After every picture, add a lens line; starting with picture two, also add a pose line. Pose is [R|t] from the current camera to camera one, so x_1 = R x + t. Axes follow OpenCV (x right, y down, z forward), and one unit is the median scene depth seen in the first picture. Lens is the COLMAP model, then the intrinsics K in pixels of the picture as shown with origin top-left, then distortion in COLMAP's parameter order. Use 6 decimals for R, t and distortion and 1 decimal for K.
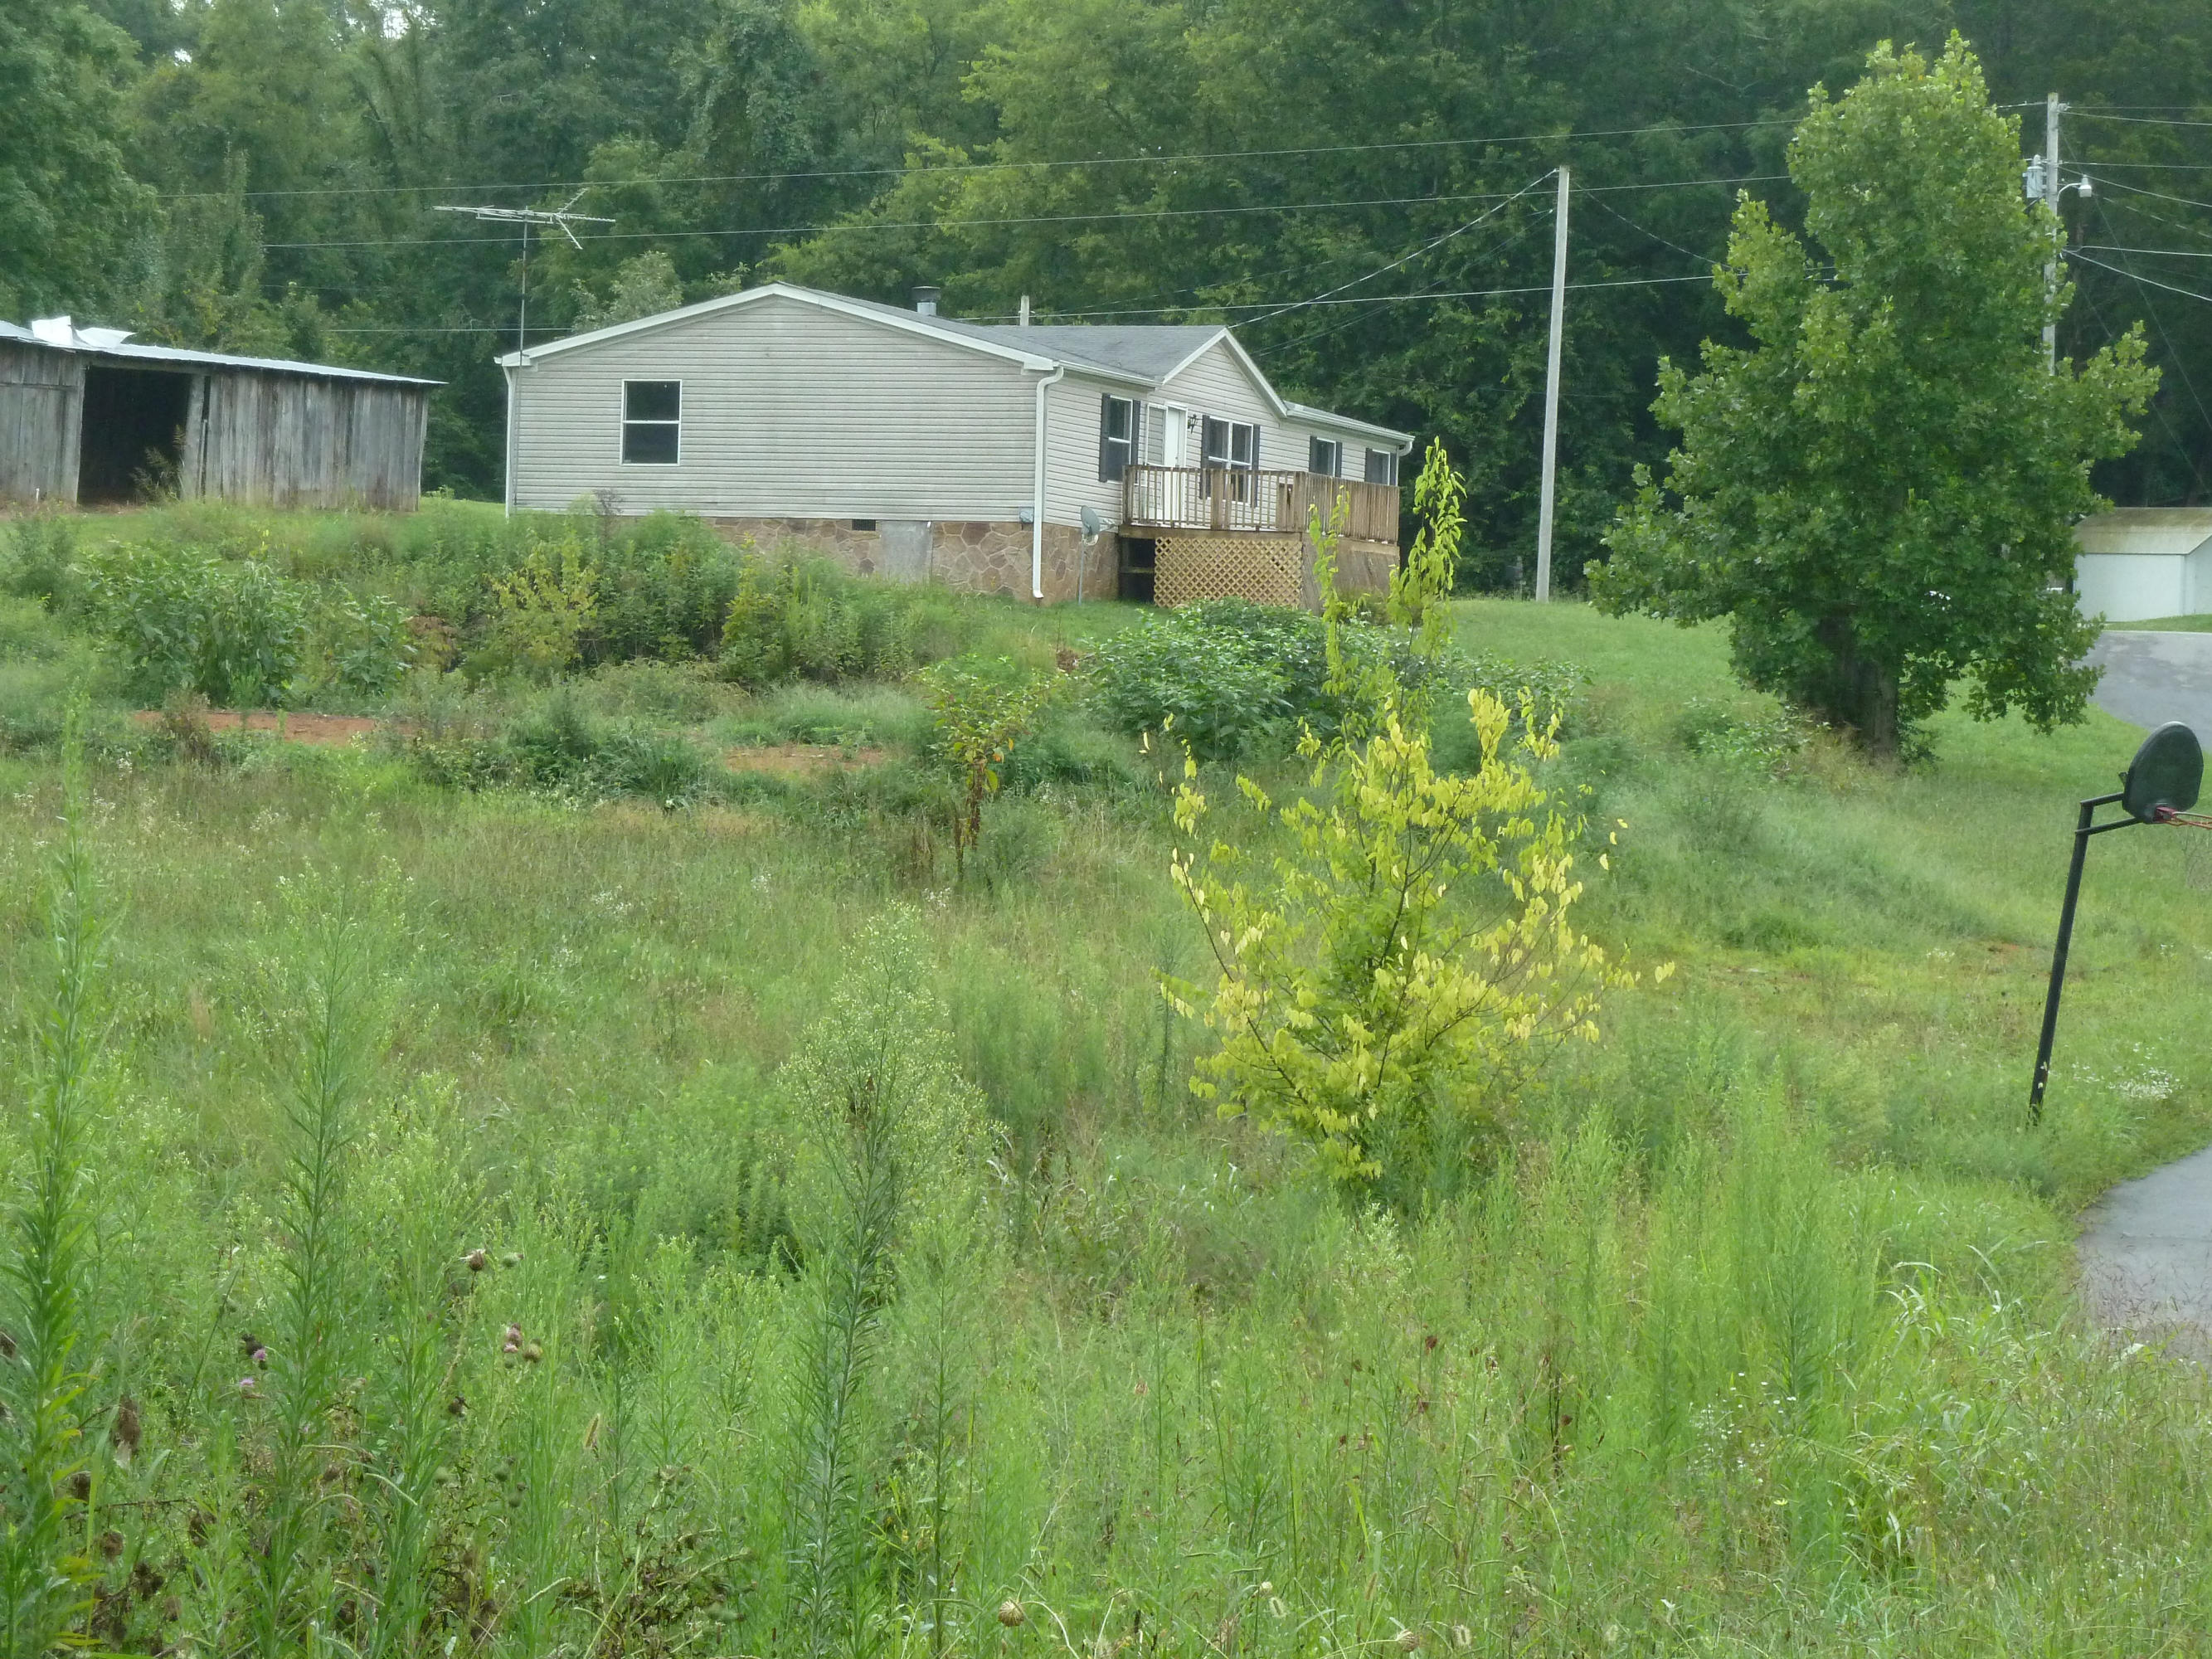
lens RADIAL K [[6662.7, 0, 1104.7], [0, 6662.7, 828.5], [0, 0, 1]] dist [0.012911, 0.000000]
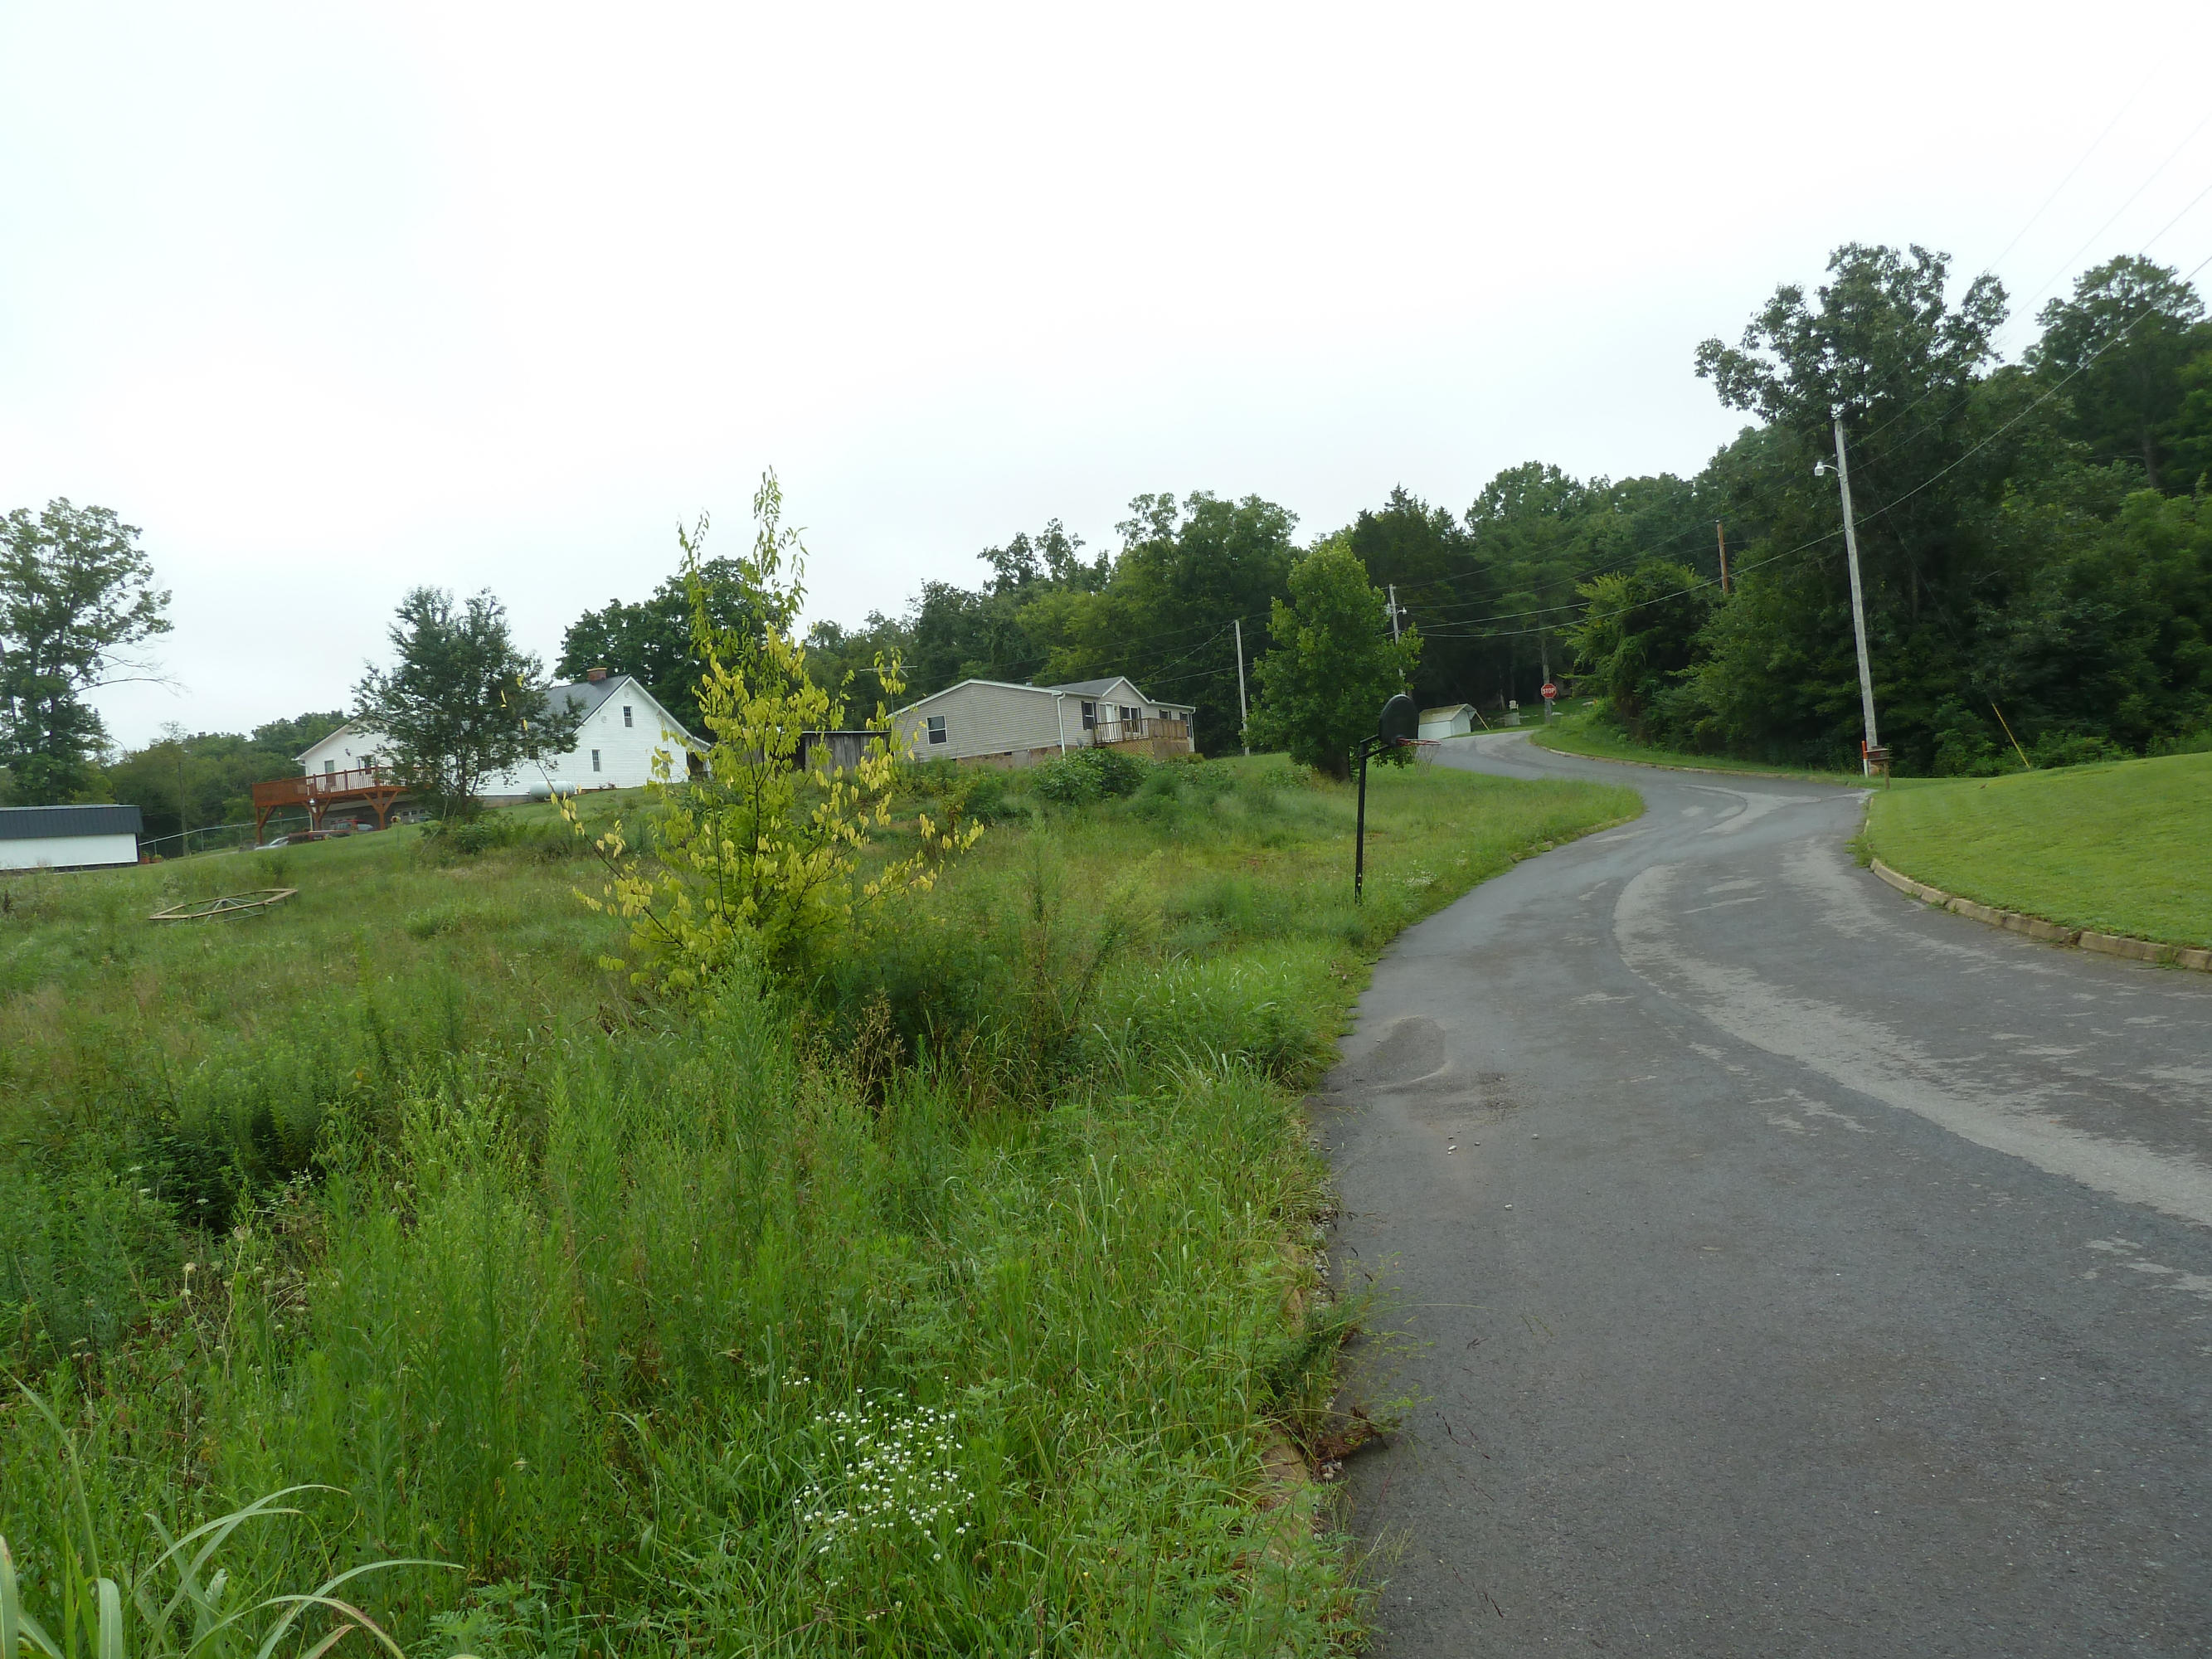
lens RADIAL K [[1643.1, 0, 1112.6], [0, 1643.1, 833.3], [0, 0, 1]] dist [-0.042169, 0.014567]
pose [[0.990107, -0.128177, -0.057093, 0.053564], [0.127180, 0.991662, -0.020776, 0.013239], [0.059280, 0.013309, 0.998153, 0.275692]]
